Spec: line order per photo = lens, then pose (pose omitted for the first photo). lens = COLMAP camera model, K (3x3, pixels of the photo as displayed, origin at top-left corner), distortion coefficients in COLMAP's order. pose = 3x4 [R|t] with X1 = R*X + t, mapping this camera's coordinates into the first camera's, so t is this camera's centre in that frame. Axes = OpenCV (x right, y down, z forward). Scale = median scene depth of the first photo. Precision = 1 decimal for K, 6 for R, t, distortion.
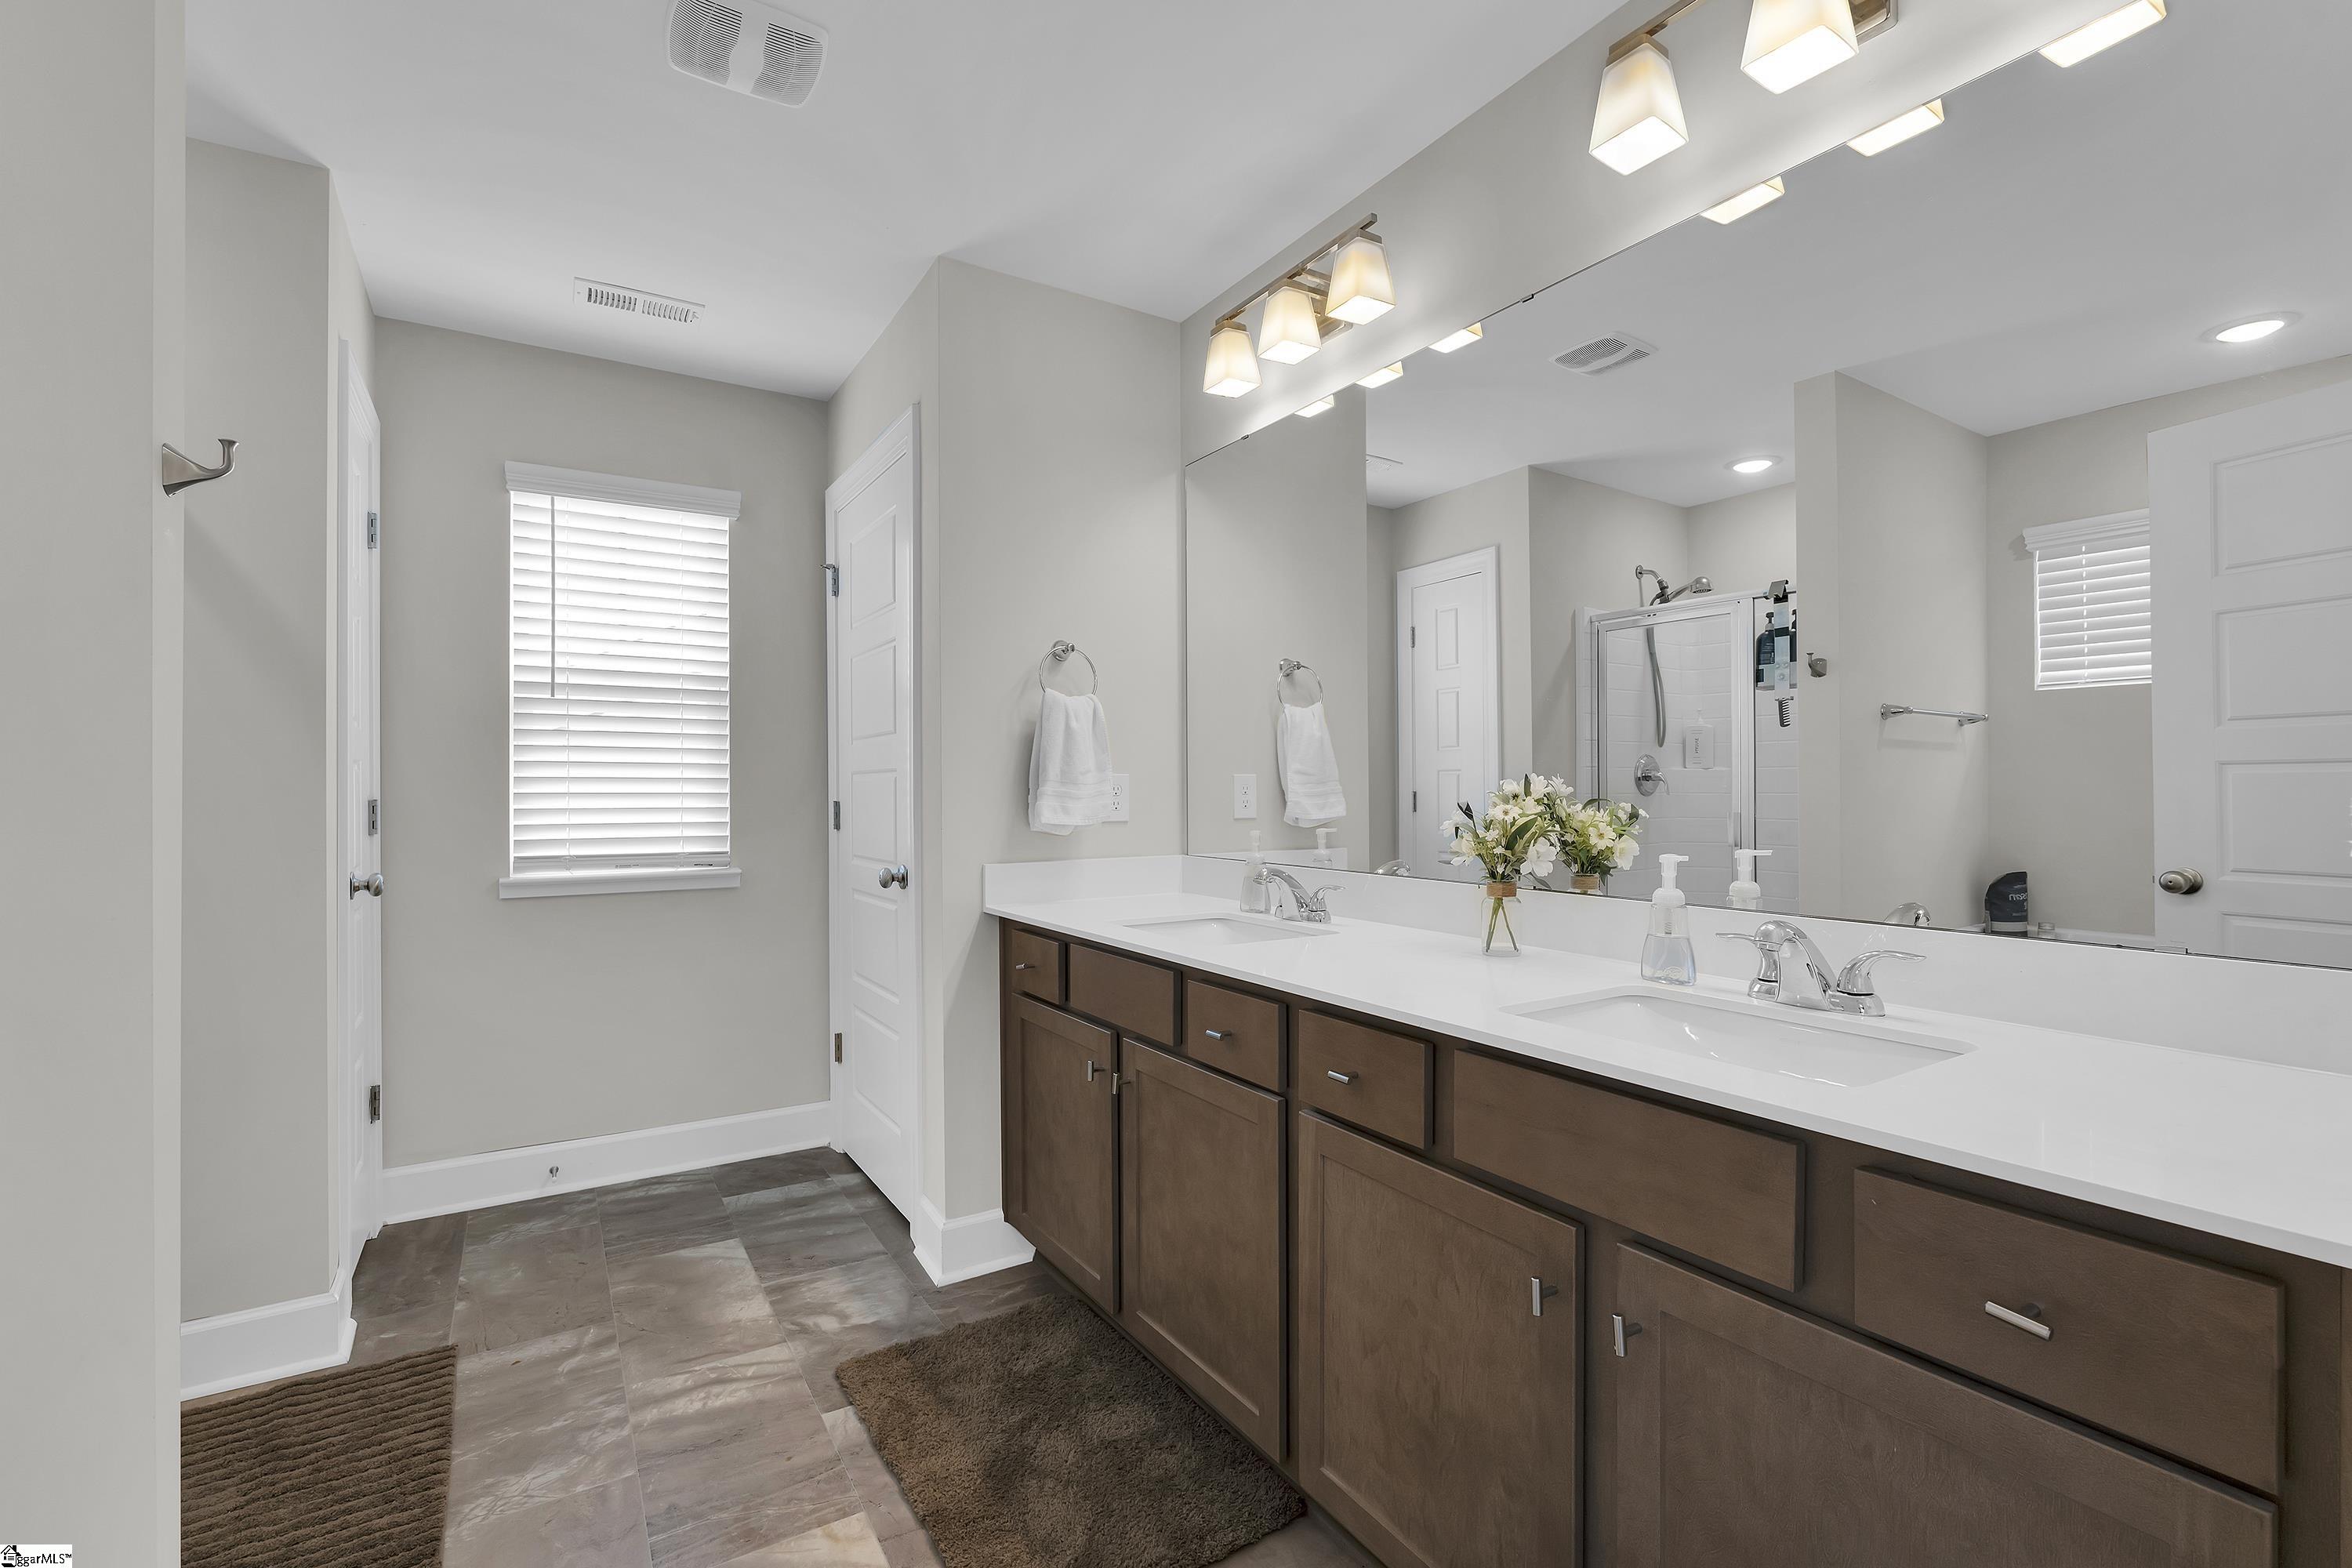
lens RADIAL K [[1032.4, 0, 1178.6], [0, 1032.4, 782.7], [0, 0, 1]] dist [-0.003903, -0.000699]
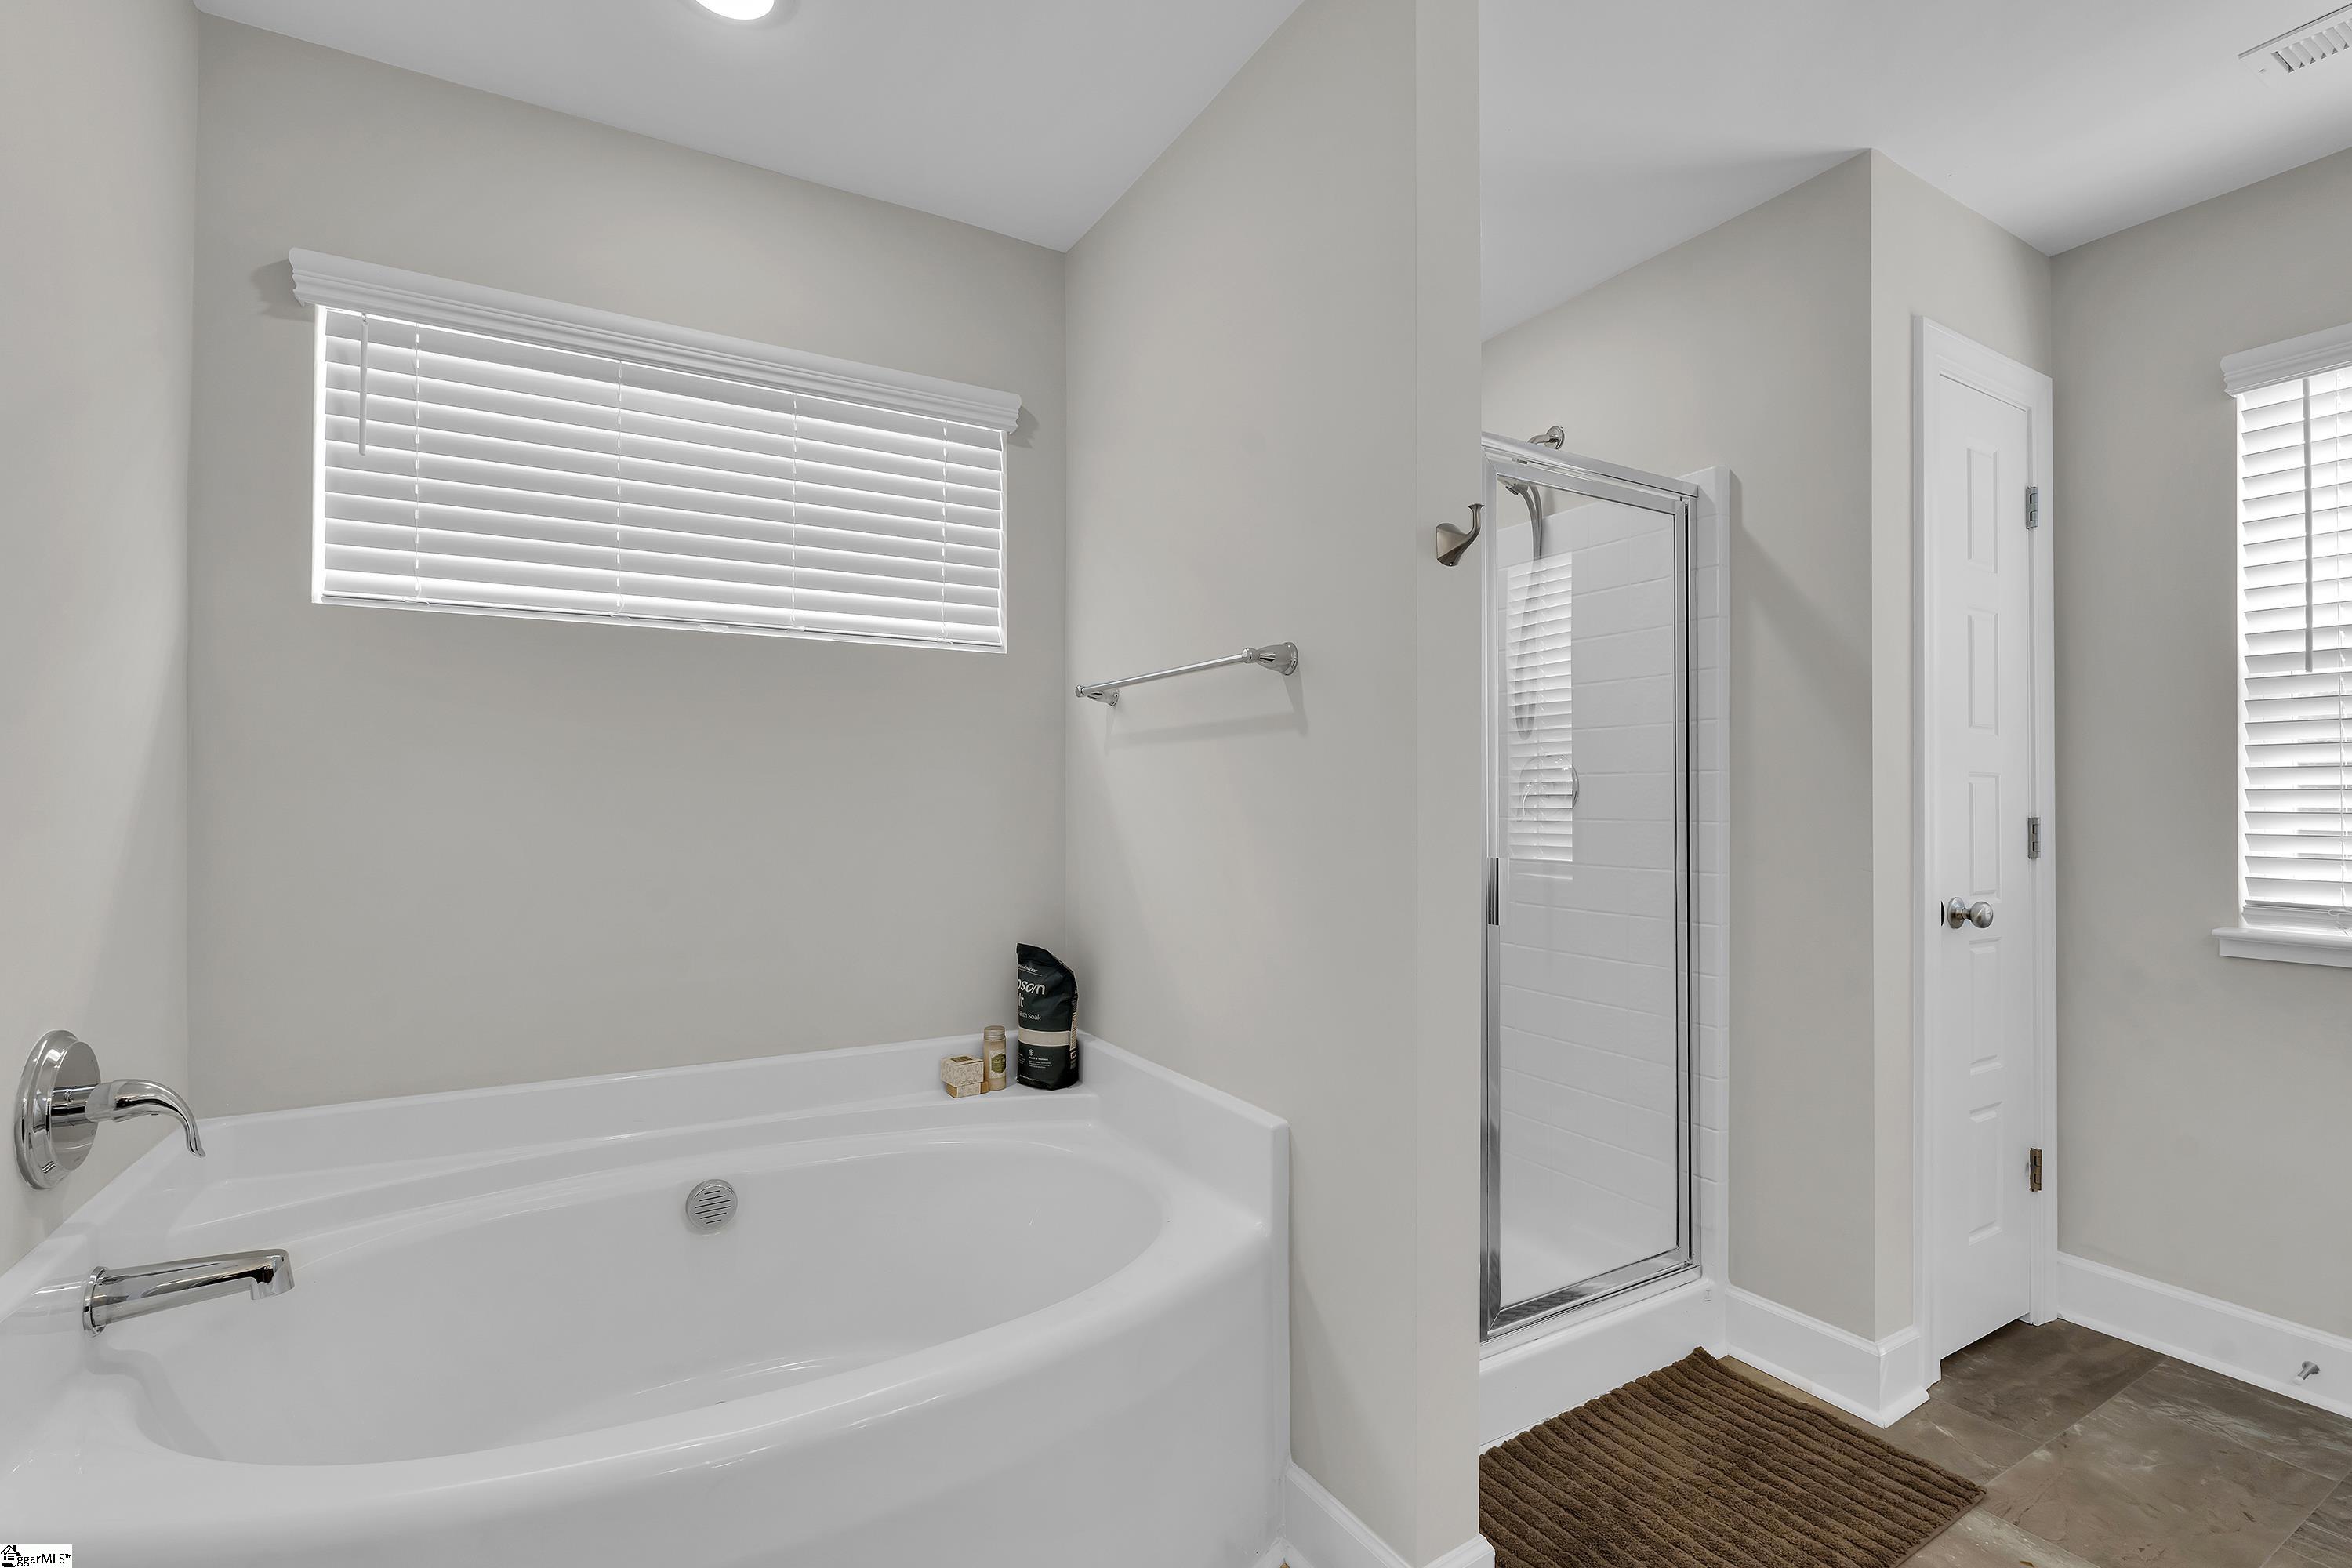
lens RADIAL K [[1032.4, 0, 1178.7], [0, 1032.4, 788.8], [0, 0, 1]] dist [-0.003903, -0.000699]
pose [[-0.029280, -0.006049, -0.999553, 0.106506], [0.002293, 0.999979, -0.006119, -0.003998], [0.999569, -0.002471, -0.029265, 0.313800]]
